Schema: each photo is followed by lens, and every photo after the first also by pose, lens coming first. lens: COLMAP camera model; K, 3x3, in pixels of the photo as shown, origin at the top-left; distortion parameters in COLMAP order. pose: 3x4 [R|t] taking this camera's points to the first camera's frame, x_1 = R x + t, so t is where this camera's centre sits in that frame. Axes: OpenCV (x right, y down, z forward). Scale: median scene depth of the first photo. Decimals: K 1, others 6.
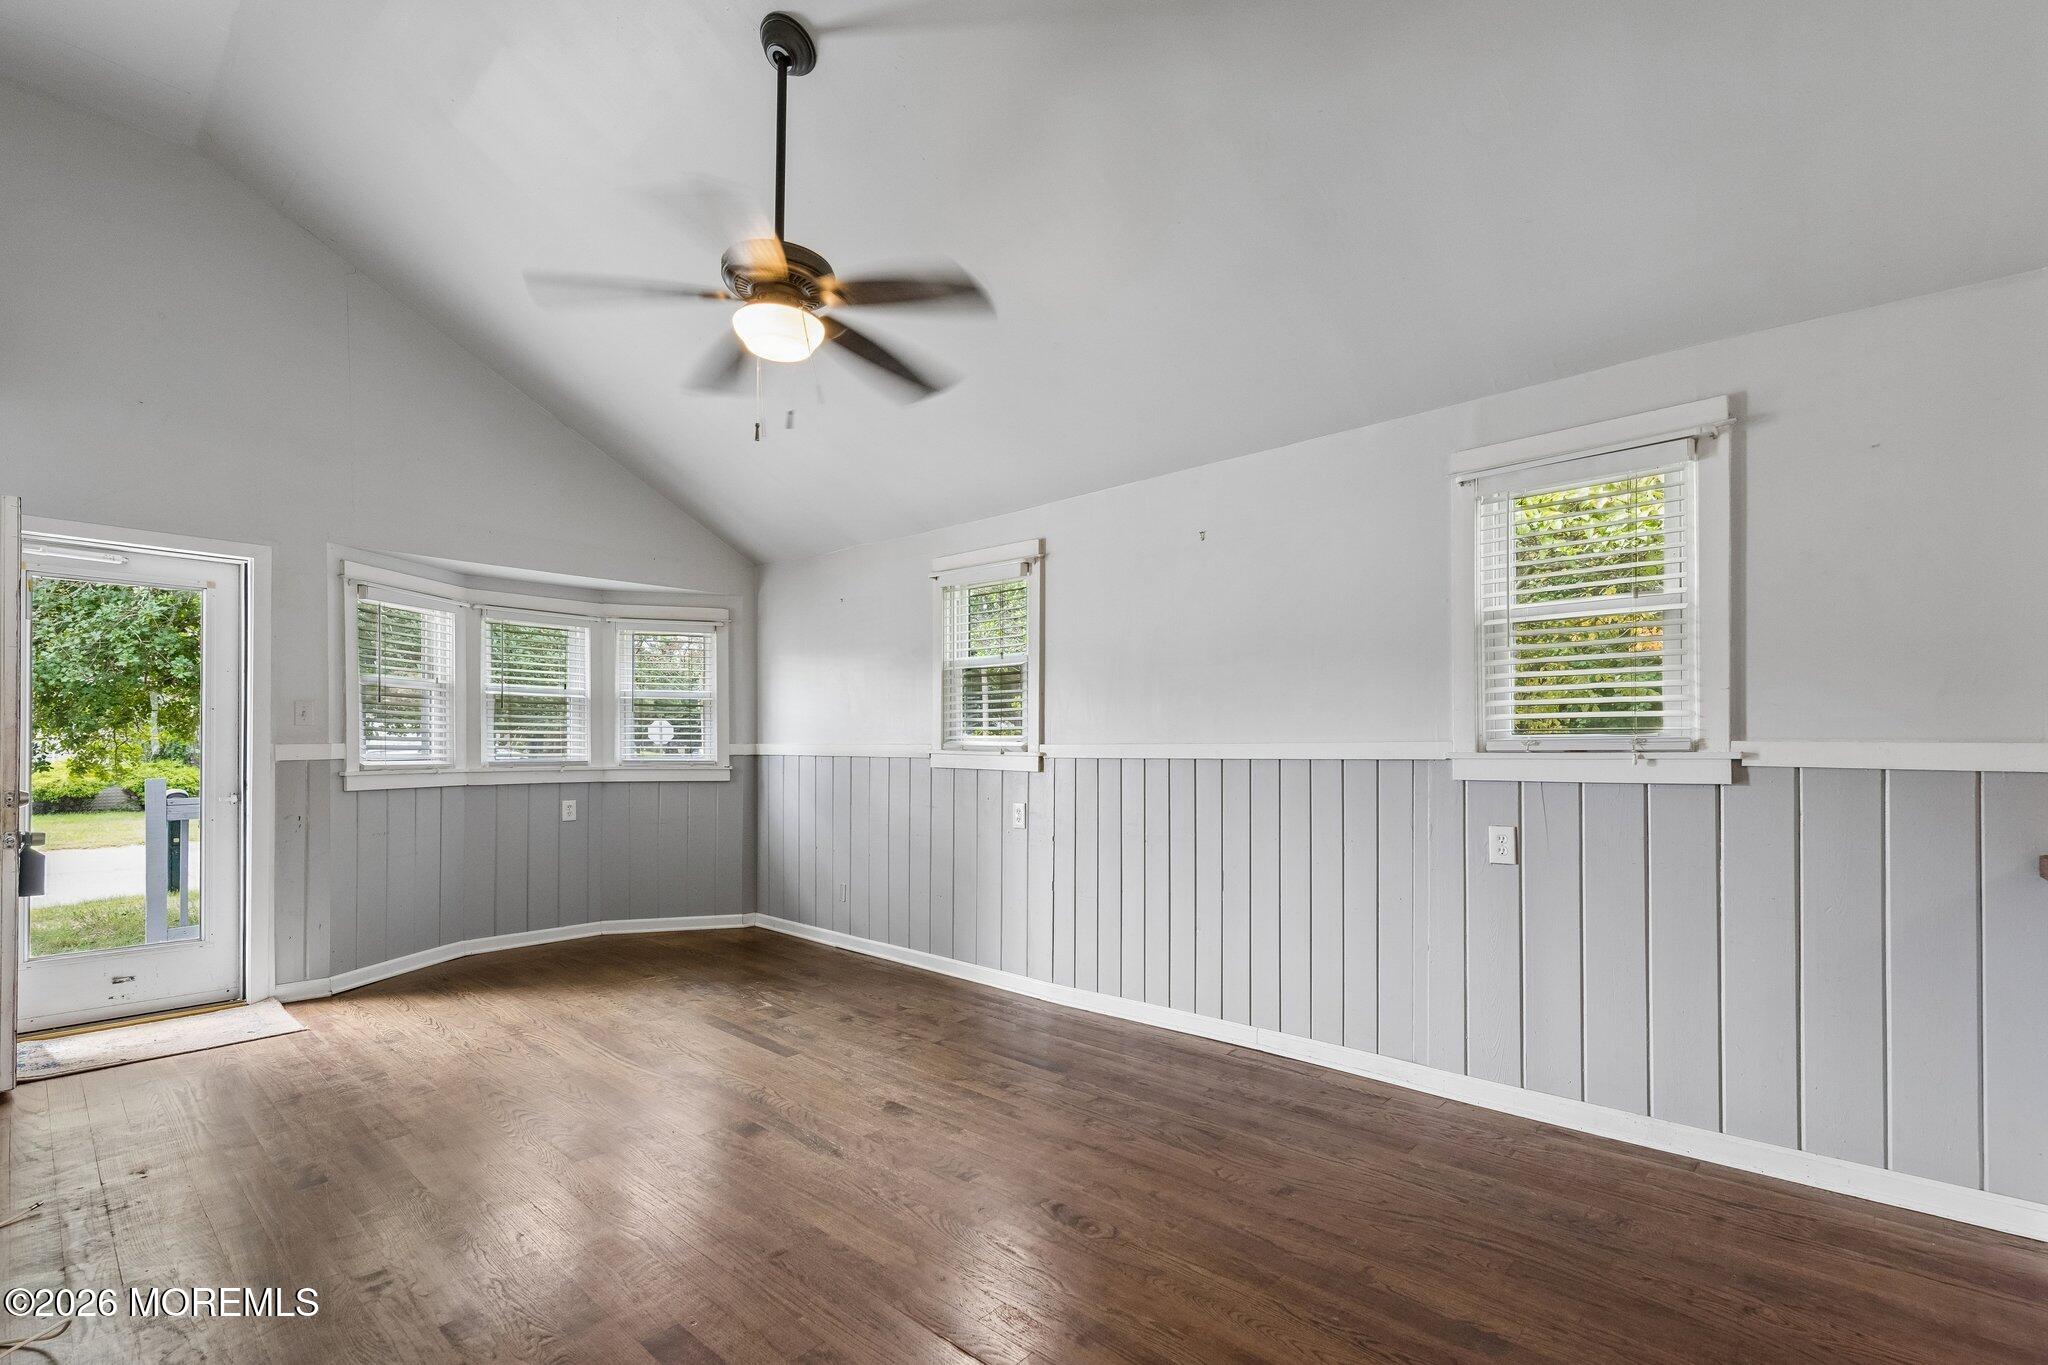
lens RADIAL K [[897.7, 0, 1029.2], [0, 897.7, 744.4], [0, 0, 1]] dist [0.001760, 0.000129]
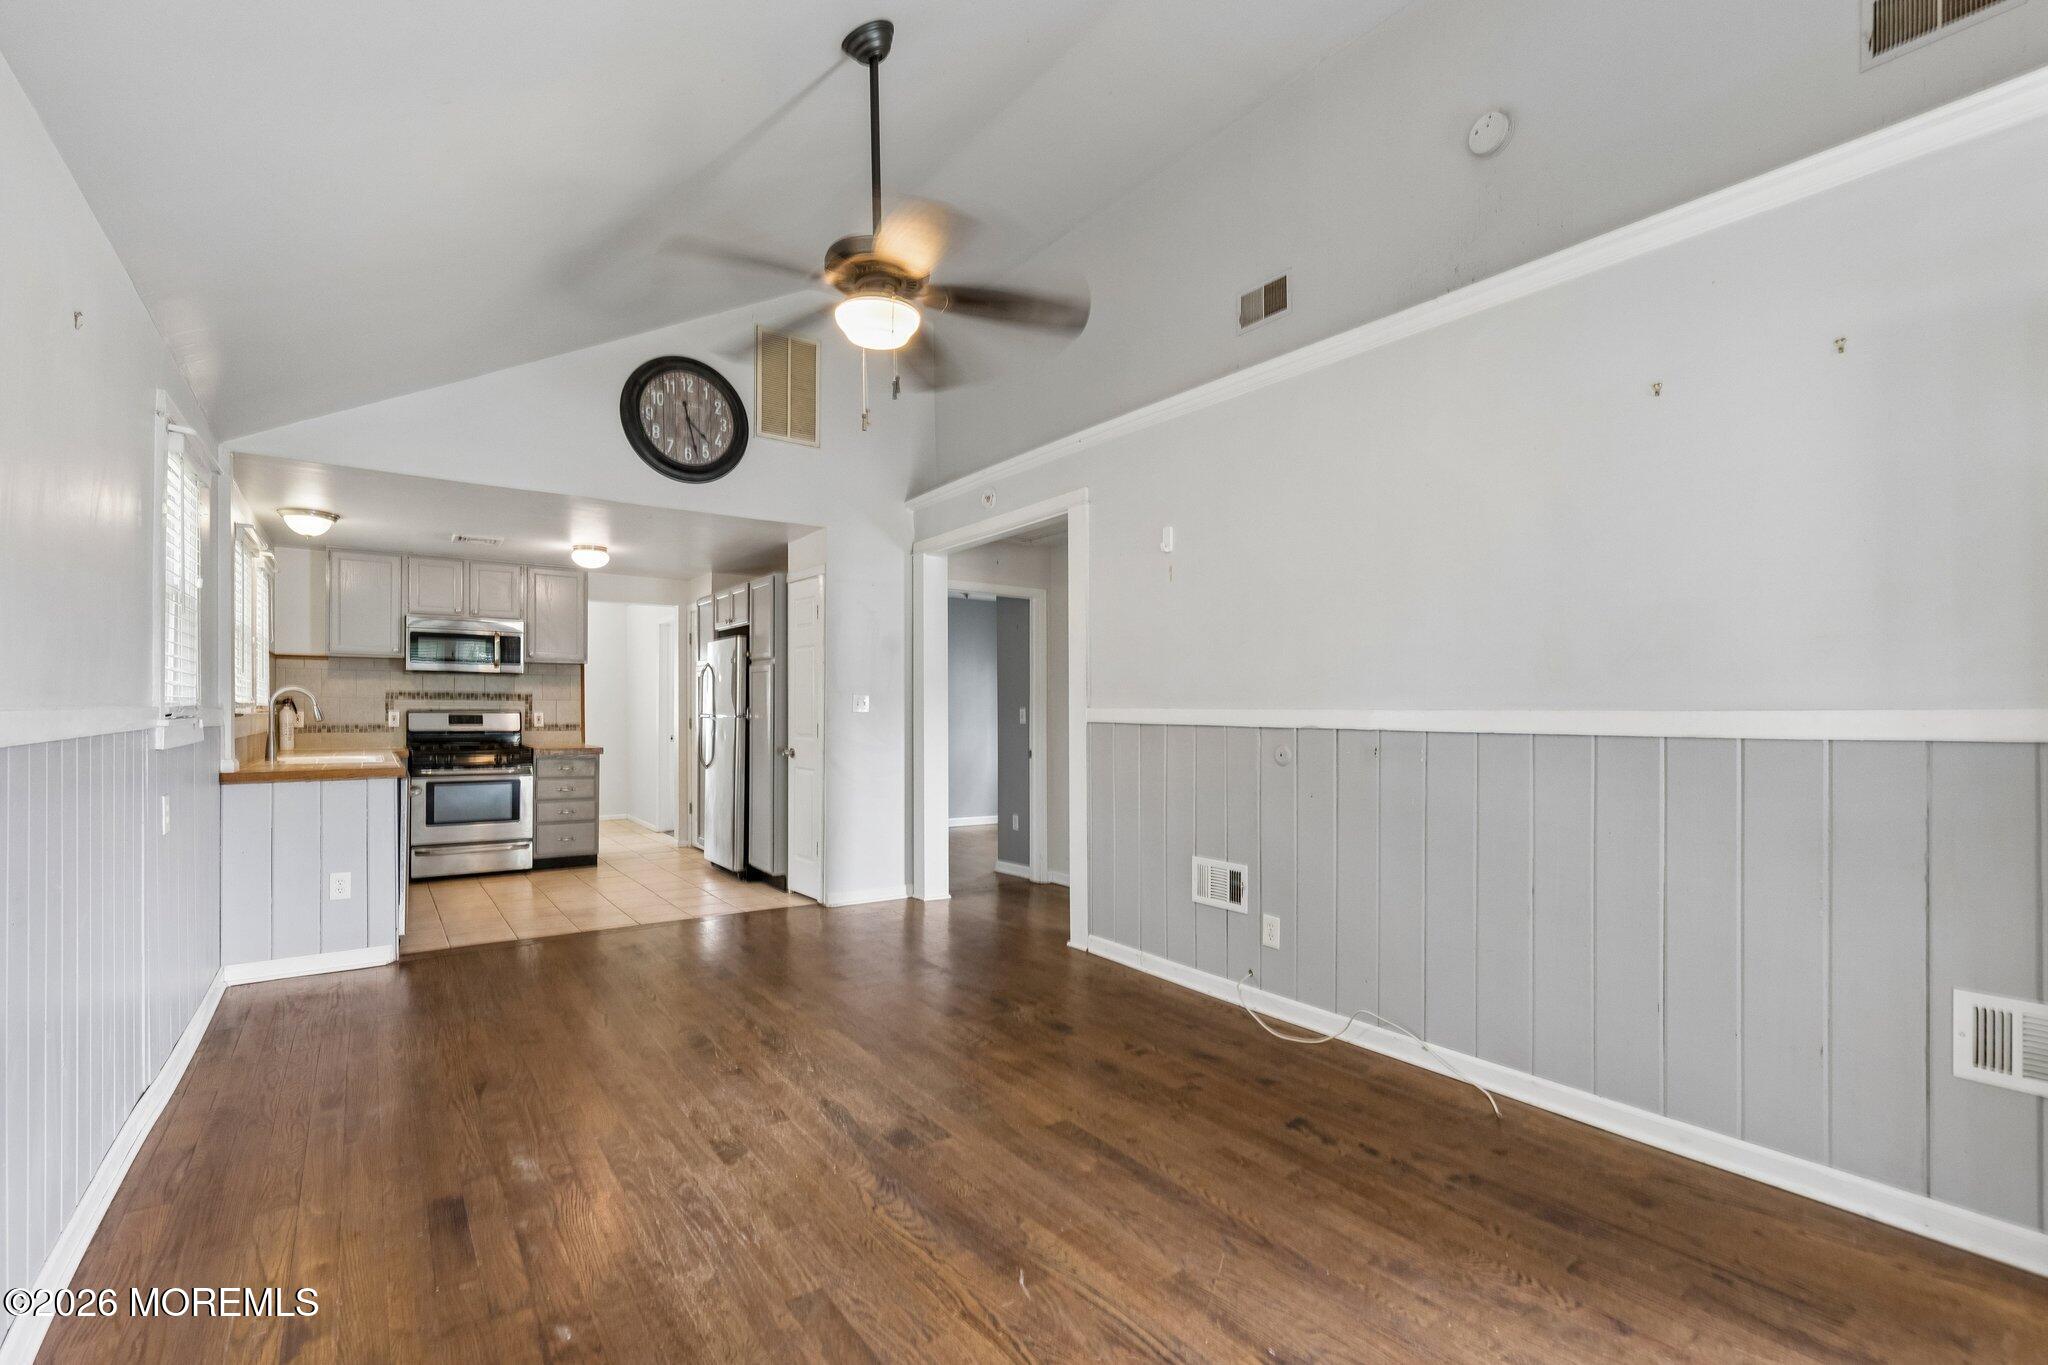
lens RADIAL K [[909.9, 0, 1019.7], [0, 909.9, 734.7], [0, 0, 1]] dist [0.001256, 0.000171]
pose [[-0.976361, -0.008606, 0.215974, -0.392112], [-0.003345, 0.999689, 0.024712, -0.000200], [-0.216119, 0.023406, -0.976086, 1.172594]]
